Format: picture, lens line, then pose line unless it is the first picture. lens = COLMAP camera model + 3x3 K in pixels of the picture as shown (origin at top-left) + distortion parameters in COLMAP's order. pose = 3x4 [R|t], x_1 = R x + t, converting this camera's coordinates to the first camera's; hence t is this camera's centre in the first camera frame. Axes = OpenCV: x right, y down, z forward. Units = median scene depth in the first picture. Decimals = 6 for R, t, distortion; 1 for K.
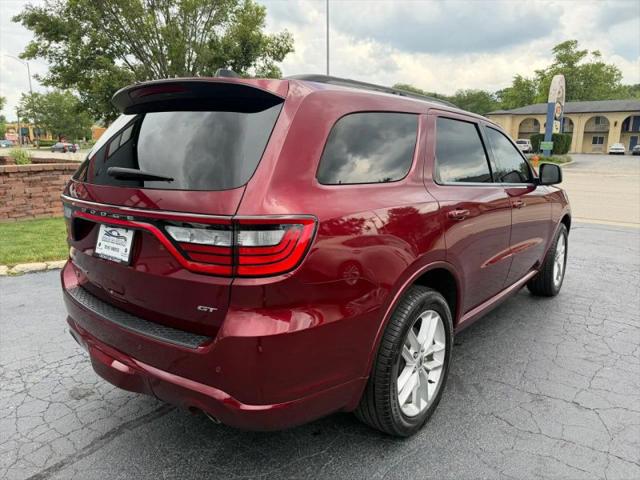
lens RADIAL K [[453.1, 0, 326.4], [0, 453.1, 239.0], [0, 0, 1]] dist [0.027231, -0.036303]
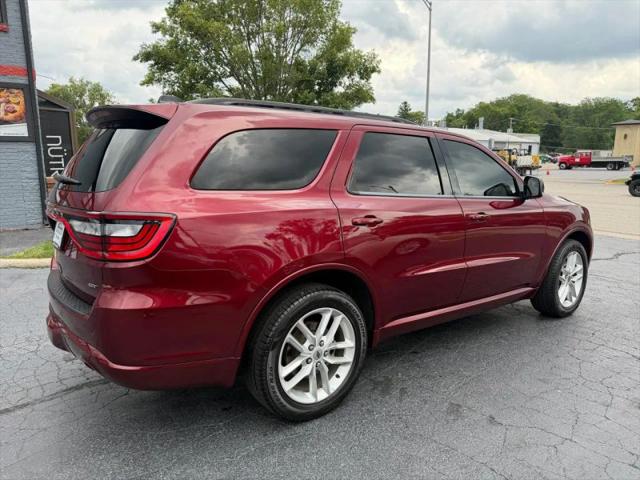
lens RADIAL K [[453.1, 0, 323.7], [0, 453.1, 239.4], [0, 0, 1]] dist [0.027231, -0.036303]
pose [[0.971504, 0.039075, -0.233780, 0.136138], [-0.045897, 0.998662, -0.023809, 0.005379], [0.232537, 0.033861, 0.971998, -0.019451]]
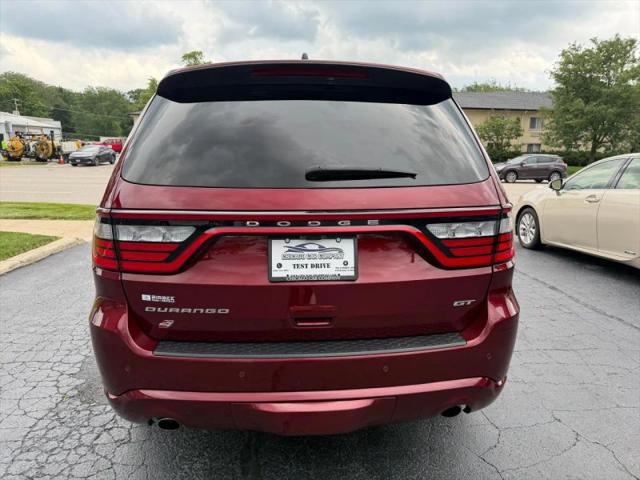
lens RADIAL K [[453.1, 0, 322.0], [0, 453.1, 239.4], [0, 0, 1]] dist [0.027231, -0.036303]
pose [[0.739043, -0.125136, 0.661934, -0.237373], [0.126184, 0.990919, 0.046446, -0.014580], [-0.661735, 0.049200, 0.748121, 0.094133]]
